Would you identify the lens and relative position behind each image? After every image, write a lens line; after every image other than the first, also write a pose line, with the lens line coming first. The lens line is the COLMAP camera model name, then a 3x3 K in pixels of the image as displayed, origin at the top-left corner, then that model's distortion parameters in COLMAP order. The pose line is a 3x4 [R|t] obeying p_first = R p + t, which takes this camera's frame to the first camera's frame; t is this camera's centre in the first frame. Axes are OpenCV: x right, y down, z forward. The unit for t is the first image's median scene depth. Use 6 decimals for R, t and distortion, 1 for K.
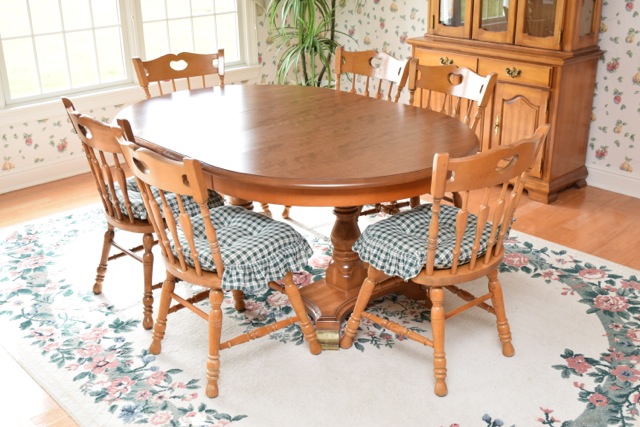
lens RADIAL K [[728.8, 0, 318.9], [0, 728.8, 215.3], [0, 0, 1]] dist [-0.050968, 0.000000]
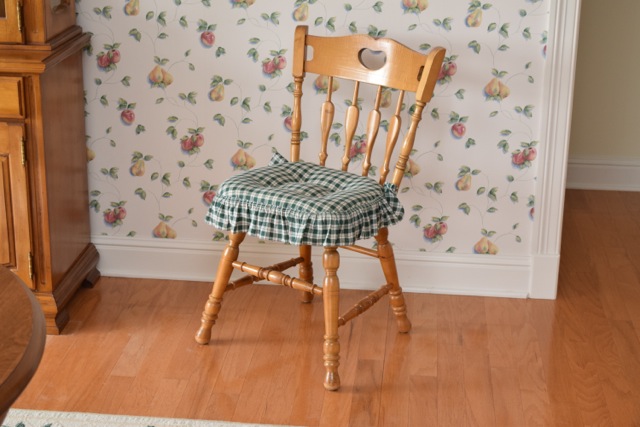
lens RADIAL K [[1177.6, 0, 319.9], [0, 1177.6, 211.0], [0, 0, 1]] dist [0.031325, 0.000000]
pose [[0.747908, -0.190606, 0.635849, -0.082702], [0.220528, 0.974828, 0.032828, -0.110409], [-0.626100, 0.115670, 0.771115, 0.274453]]
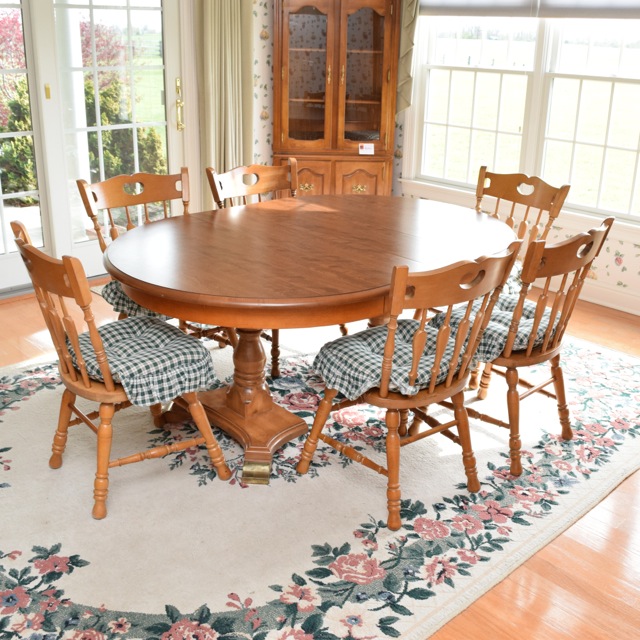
lens RADIAL K [[744.1, 0, 323.7], [0, 744.1, 317.8], [0, 0, 1]] dist [-0.079032, 0.000000]
pose [[0.009216, 0.369560, -0.929161, 0.806035], [-0.394929, 0.855006, 0.336148, -0.331117], [0.918665, 0.363855, 0.153830, 0.841820]]
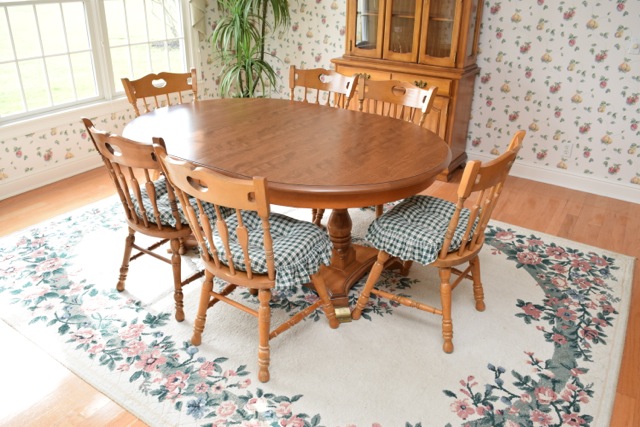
lens RADIAL K [[506.0, 0, 321.7], [0, 506.0, 213.6], [0, 0, 1]] dist [-0.082041, -0.001472]
pose [[0.969878, -0.073960, 0.232093, -0.168891], [0.059292, 0.995814, 0.069563, -0.045745], [-0.236266, -0.053707, 0.970203, 0.175330]]
